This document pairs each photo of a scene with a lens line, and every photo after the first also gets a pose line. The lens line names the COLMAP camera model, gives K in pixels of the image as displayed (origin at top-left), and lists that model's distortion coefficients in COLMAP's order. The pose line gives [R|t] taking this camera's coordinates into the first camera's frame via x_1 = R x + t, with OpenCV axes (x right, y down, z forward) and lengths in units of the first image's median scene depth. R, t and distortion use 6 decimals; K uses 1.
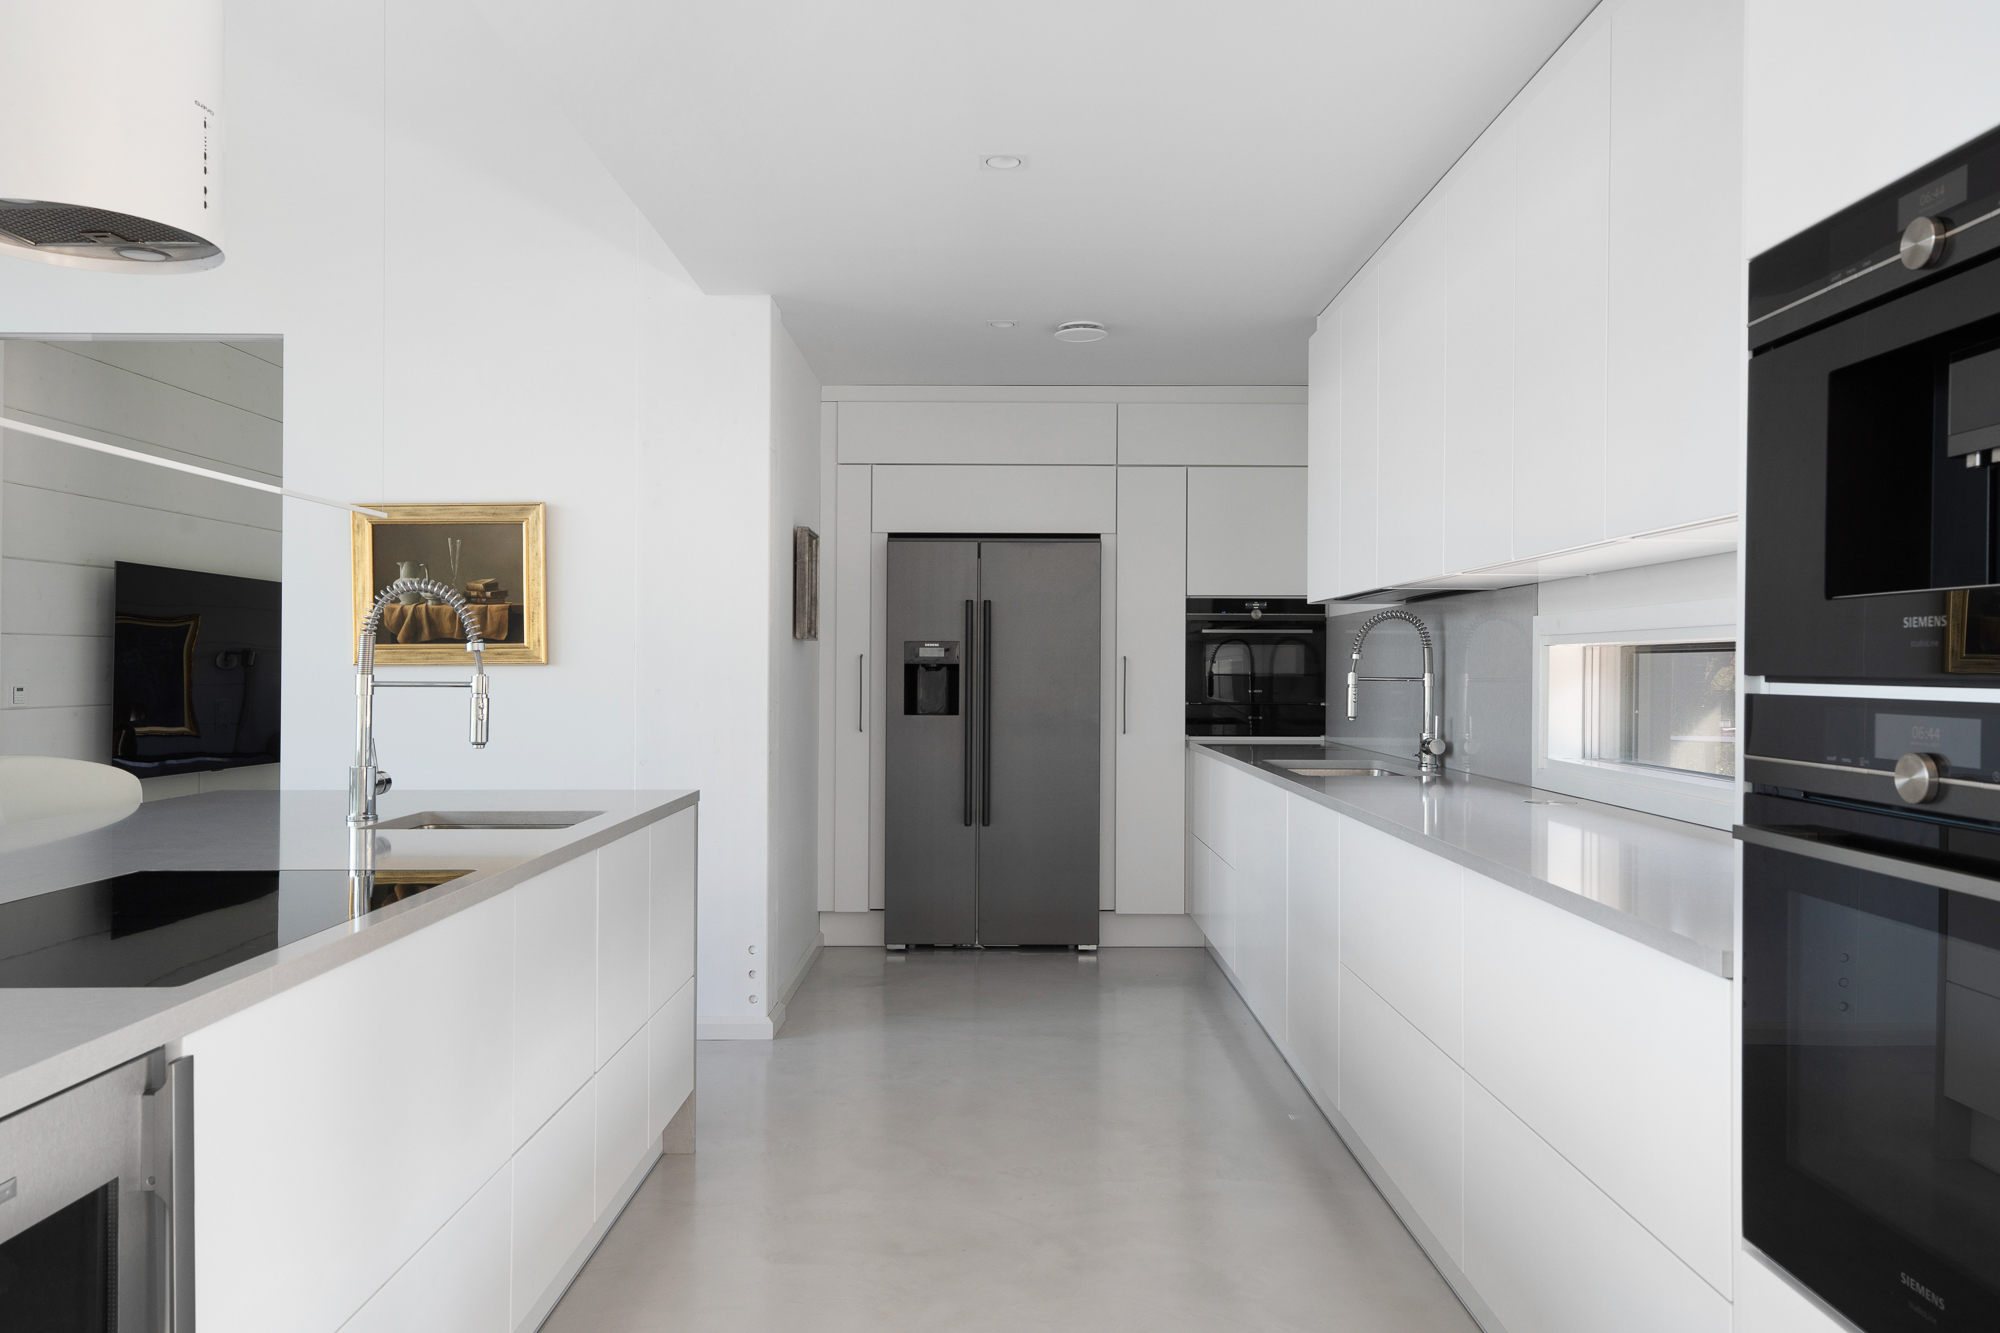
lens RADIAL K [[1393.5, 0, 999.6], [0, 1393.5, 666.4], [0, 0, 1]] dist [-0.004920, 0.001683]
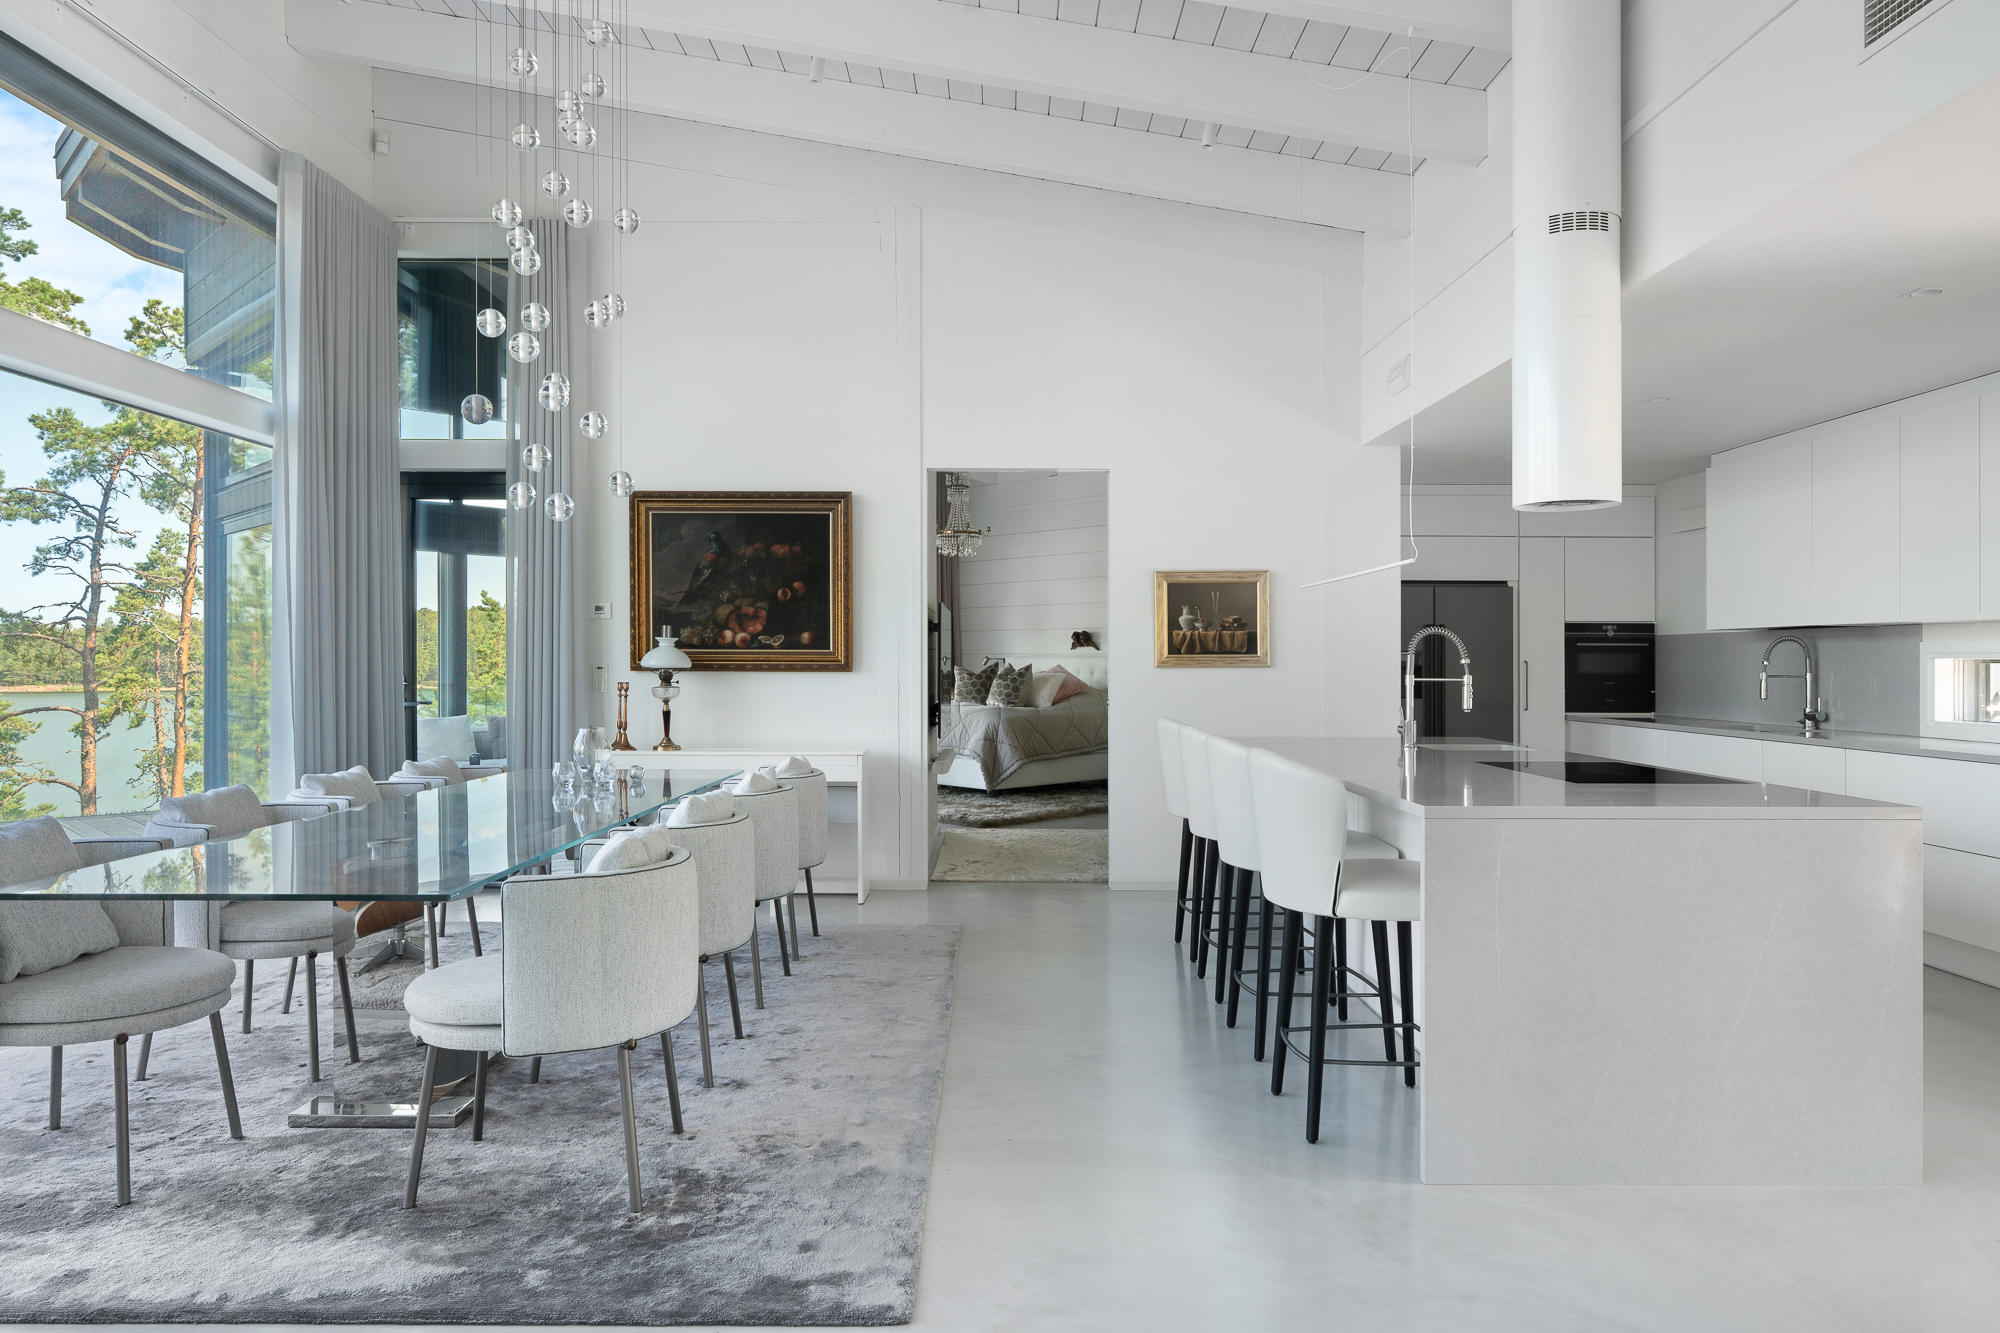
lens RADIAL K [[1244.3, 0, 1007.7], [0, 1244.3, 668.7], [0, 0, 1]] dist [0.018087, -0.007410]
pose [[0.999872, 0.001055, 0.015950, -0.664353], [-0.001168, 0.999974, 0.007100, -0.009687], [-0.015943, -0.007117, 0.999848, -0.488531]]
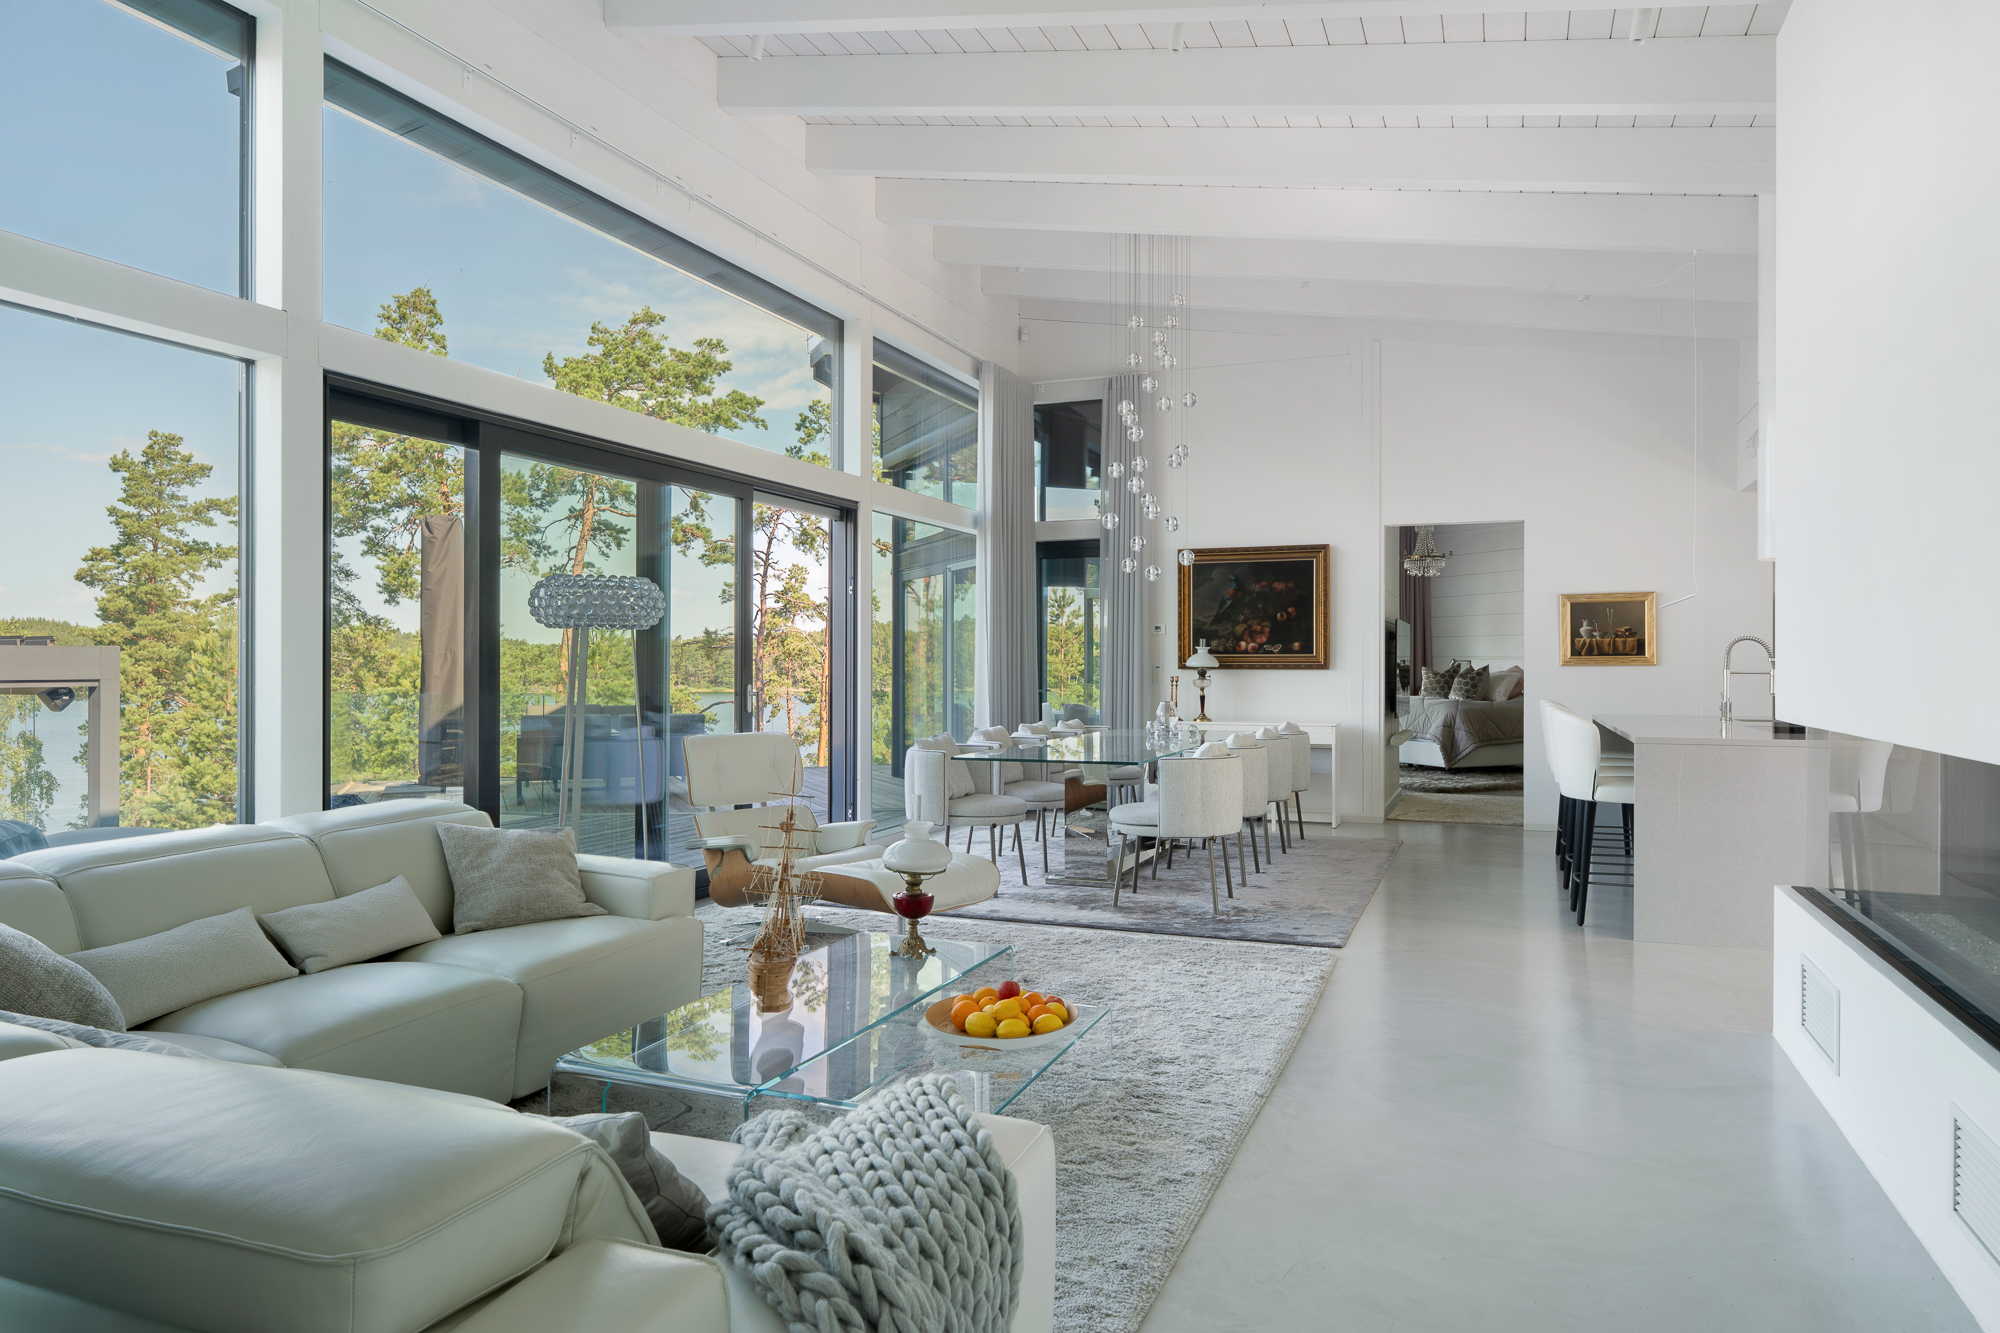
lens RADIAL K [[1269.6, 0, 1004.8], [0, 1269.6, 685.1], [0, 0, 1]] dist [-0.002352, 0.000135]
pose [[0.931675, 0.003522, -0.363275, -0.554733], [0.002485, 0.999868, 0.016067, -0.004952], [0.363283, -0.015872, 0.931544, -1.223453]]
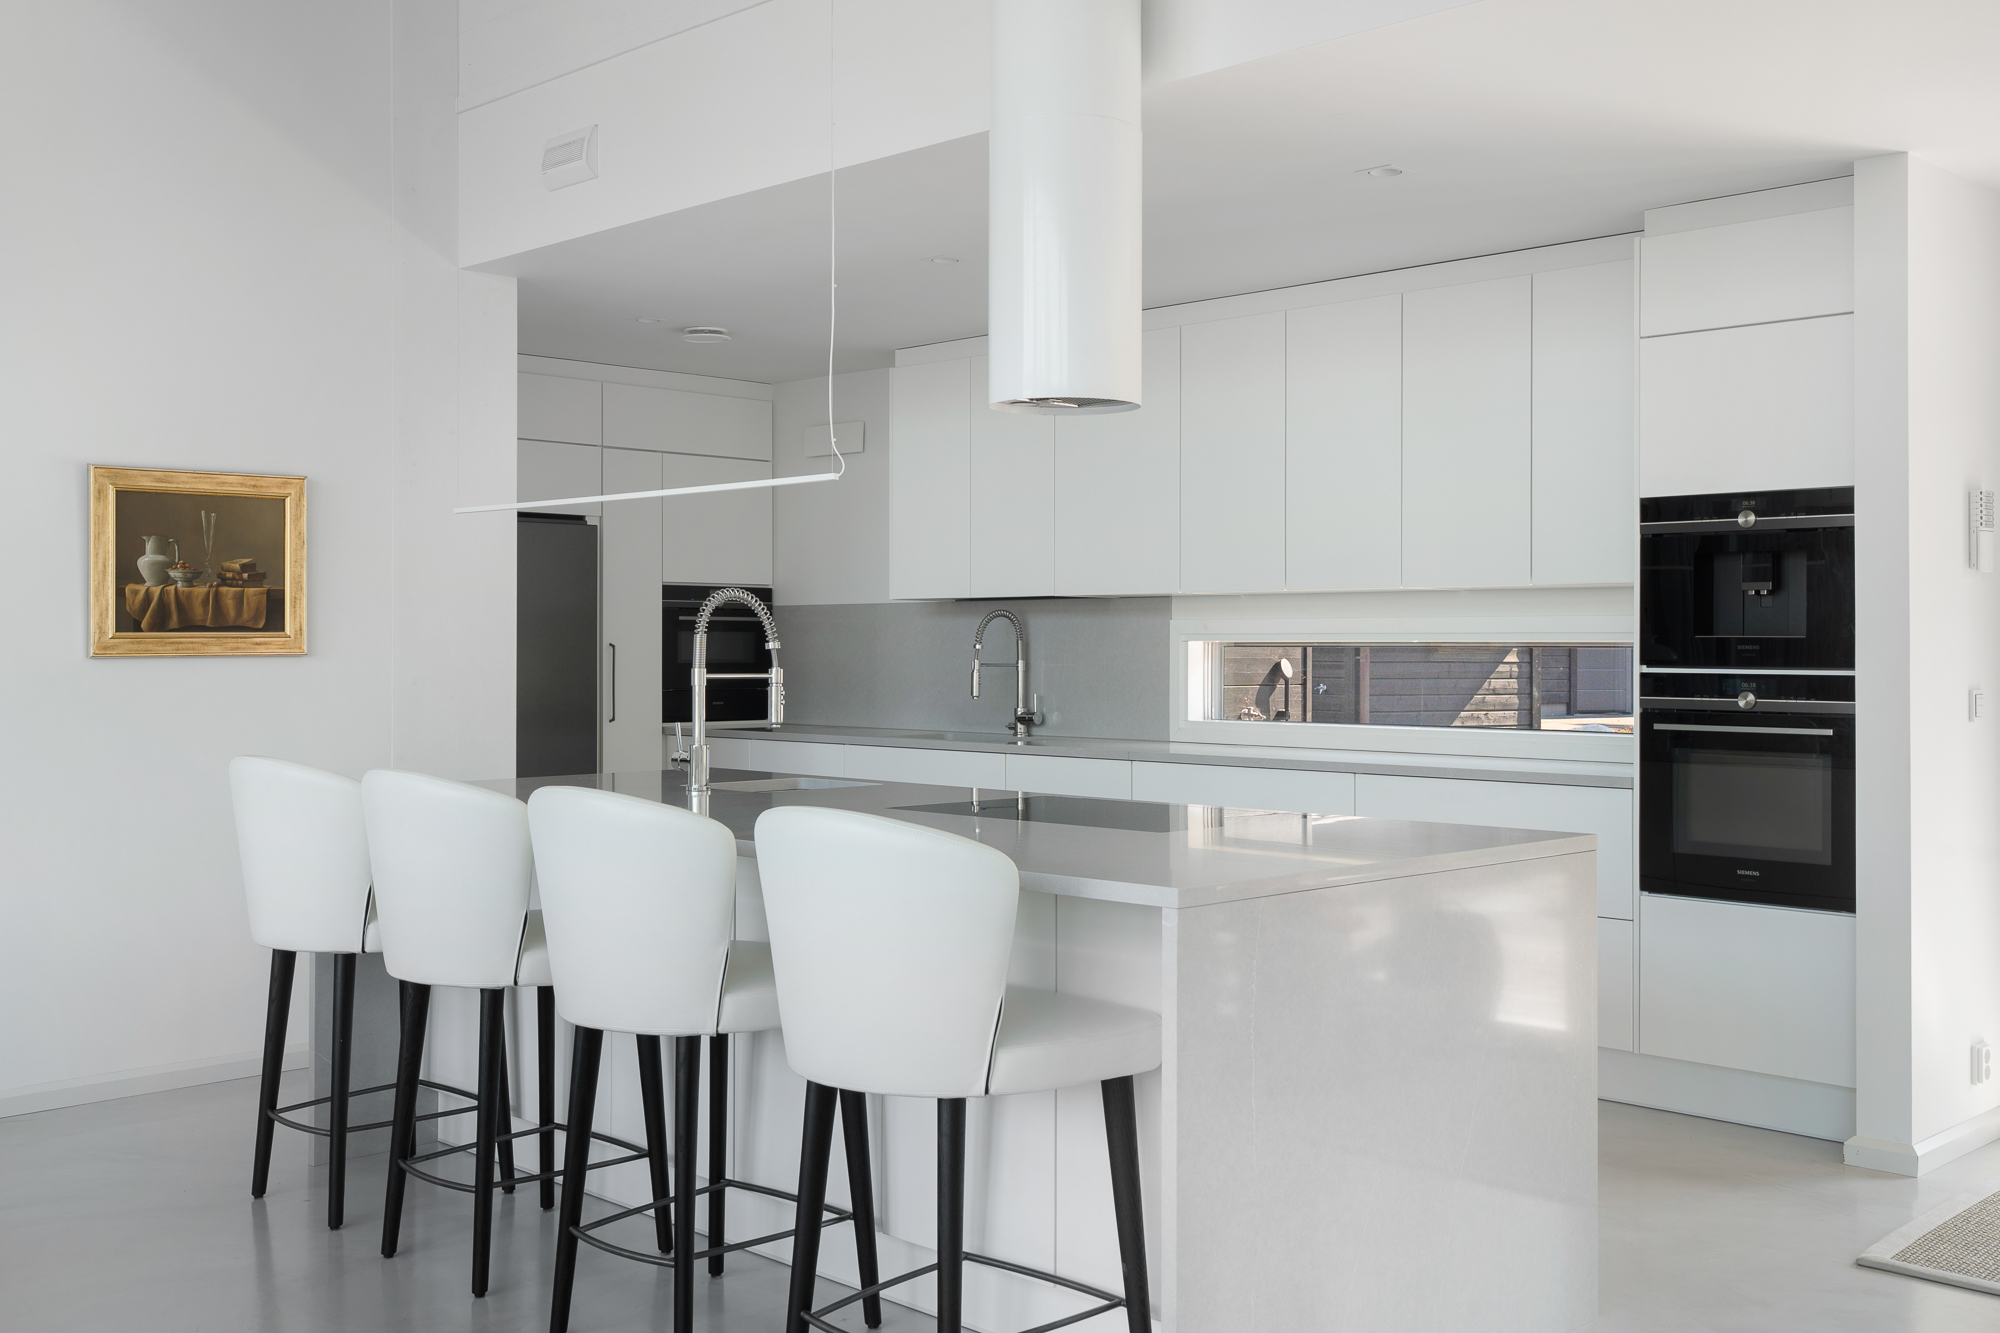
lens RADIAL K [[1959.1, 0, 1021.6], [0, 1959.1, 610.8], [0, 0, 1]] dist [-0.007581, 0.000000]
pose [[0.697537, 0.012316, 0.716443, -0.912549], [-0.001627, 0.999877, -0.015604, -0.011305], [-0.716547, 0.009719, 0.697471, -0.216318]]
